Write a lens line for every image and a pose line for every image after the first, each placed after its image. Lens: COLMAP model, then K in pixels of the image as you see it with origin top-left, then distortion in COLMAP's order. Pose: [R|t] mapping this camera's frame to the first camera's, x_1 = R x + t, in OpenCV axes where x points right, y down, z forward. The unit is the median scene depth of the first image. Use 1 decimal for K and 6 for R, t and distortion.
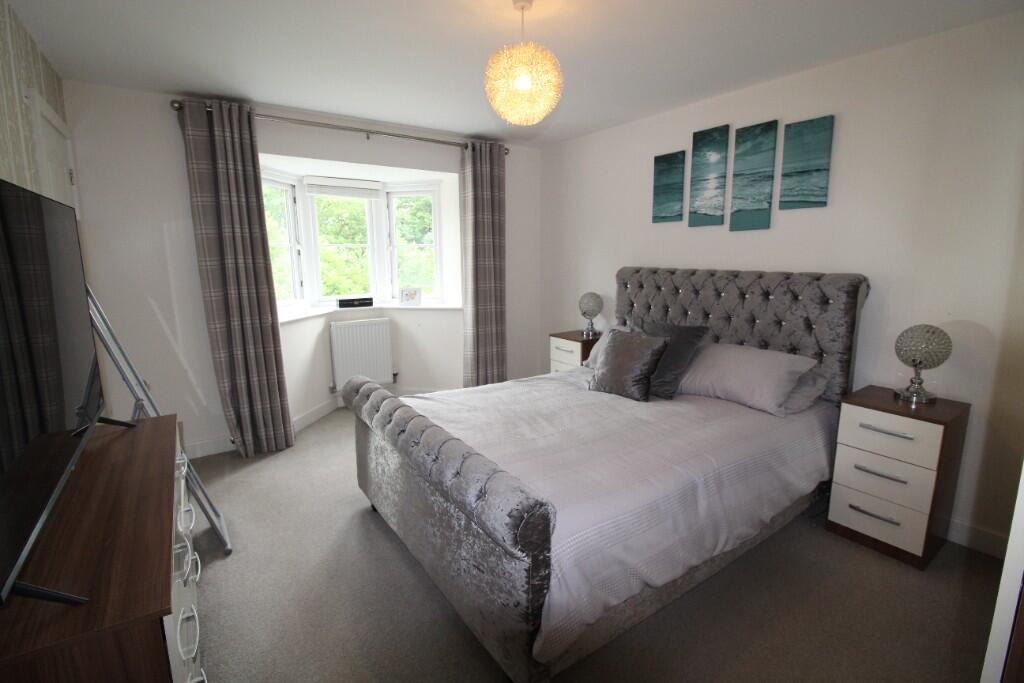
lens RADIAL K [[477.6, 0, 516.7], [0, 477.6, 340.8], [0, 0, 1]] dist [-0.004998, -0.005828]
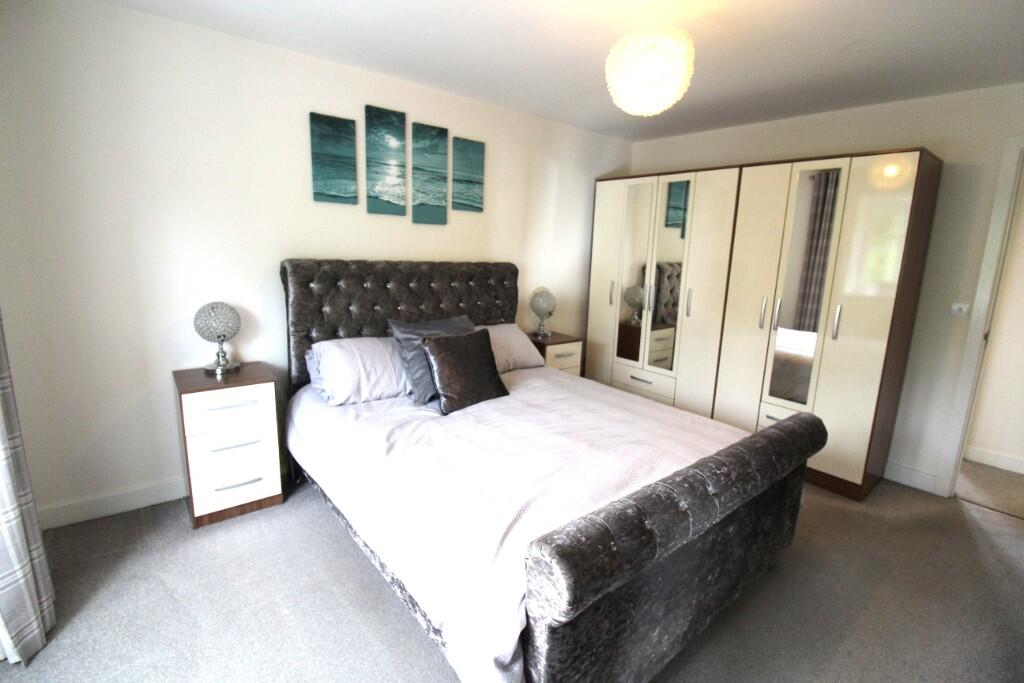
lens RADIAL K [[477.6, 0, 515.6], [0, 477.6, 341.1], [0, 0, 1]] dist [-0.004998, -0.005828]
pose [[-0.098312, -0.195724, 0.975719, -0.620314], [0.140270, 0.967954, 0.208300, -0.168416], [-0.985220, 0.157343, -0.067707, 0.898362]]
